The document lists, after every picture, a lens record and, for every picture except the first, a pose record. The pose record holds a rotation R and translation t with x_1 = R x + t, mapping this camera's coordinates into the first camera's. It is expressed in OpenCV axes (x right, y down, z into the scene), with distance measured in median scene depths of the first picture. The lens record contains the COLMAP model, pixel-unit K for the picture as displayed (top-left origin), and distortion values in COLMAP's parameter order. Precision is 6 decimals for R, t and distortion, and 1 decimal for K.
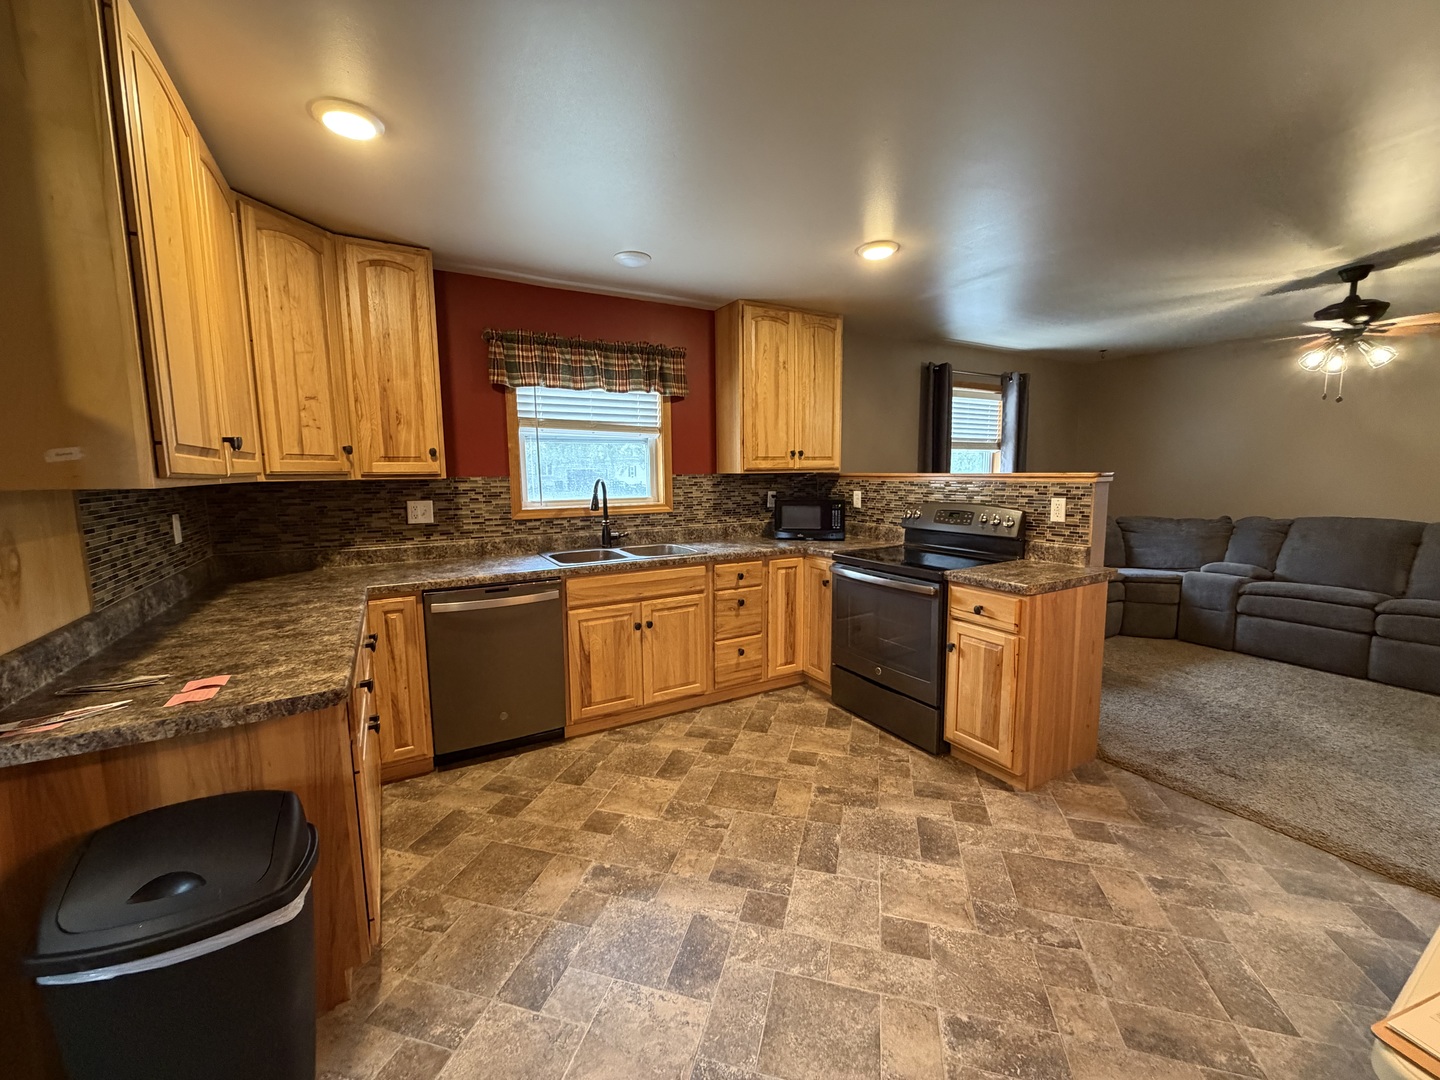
lens RADIAL K [[578.6, 0, 714.9], [0, 578.6, 539.5], [0, 0, 1]] dist [-0.002022, 0.000894]
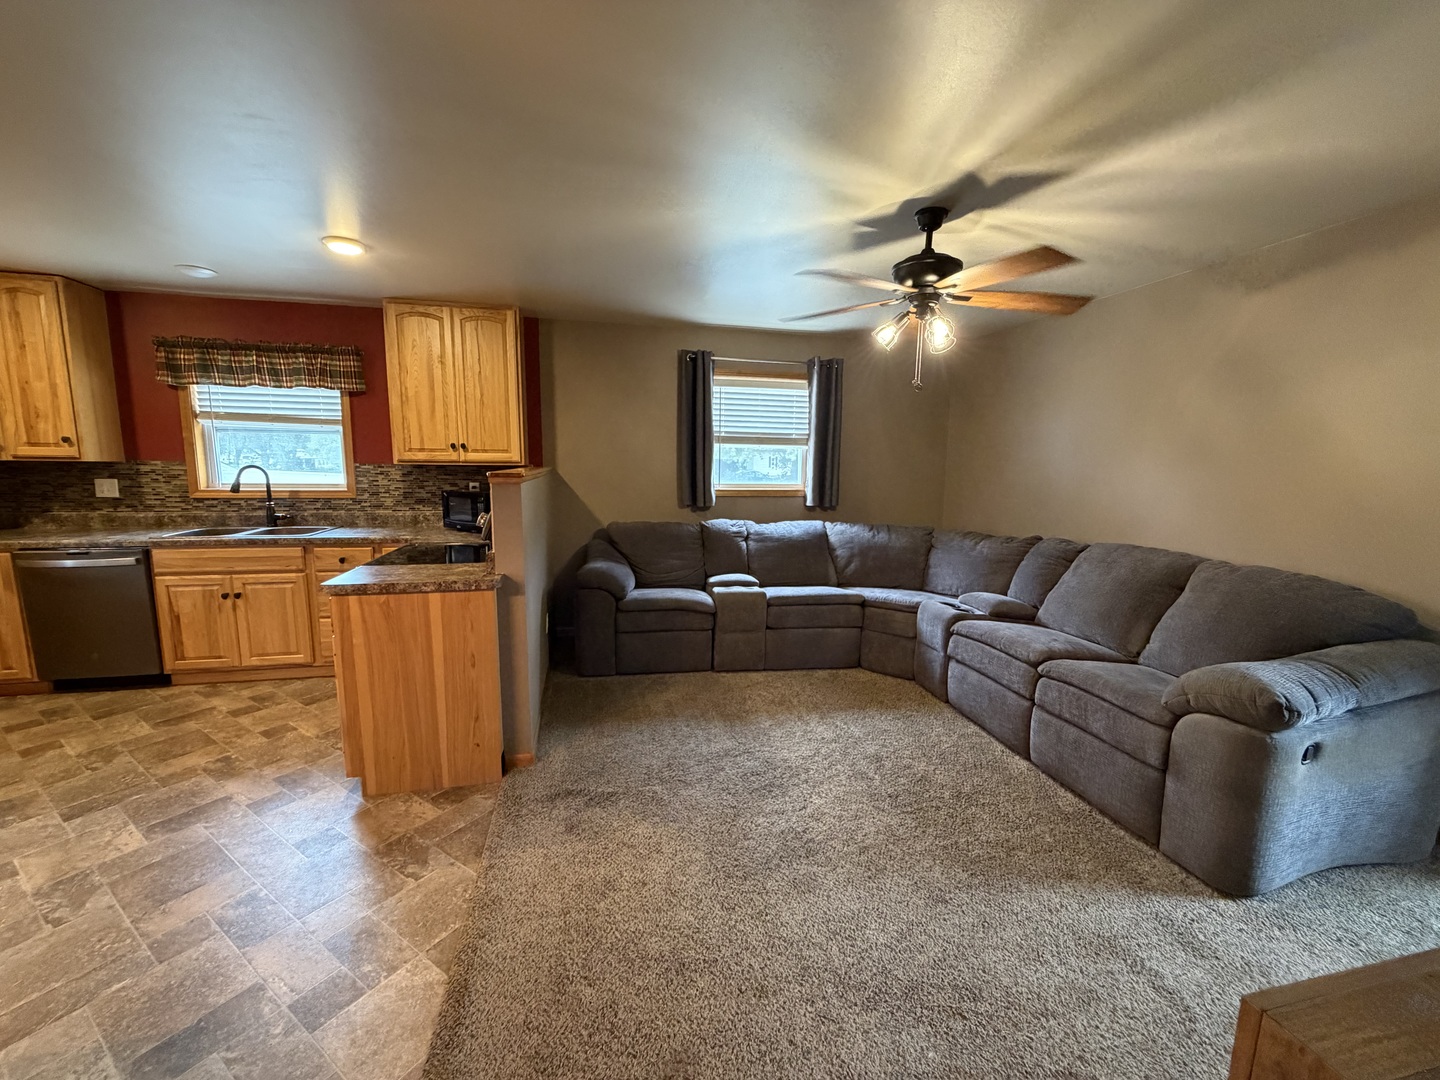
lens RADIAL K [[578.6, 0, 708.5], [0, 578.6, 540.0], [0, 0, 1]] dist [-0.002022, 0.000894]
pose [[0.953727, 0.064082, -0.293766, 1.044570], [-0.059333, 0.997924, 0.025059, -0.041934], [0.294762, -0.006469, 0.955549, 0.187448]]
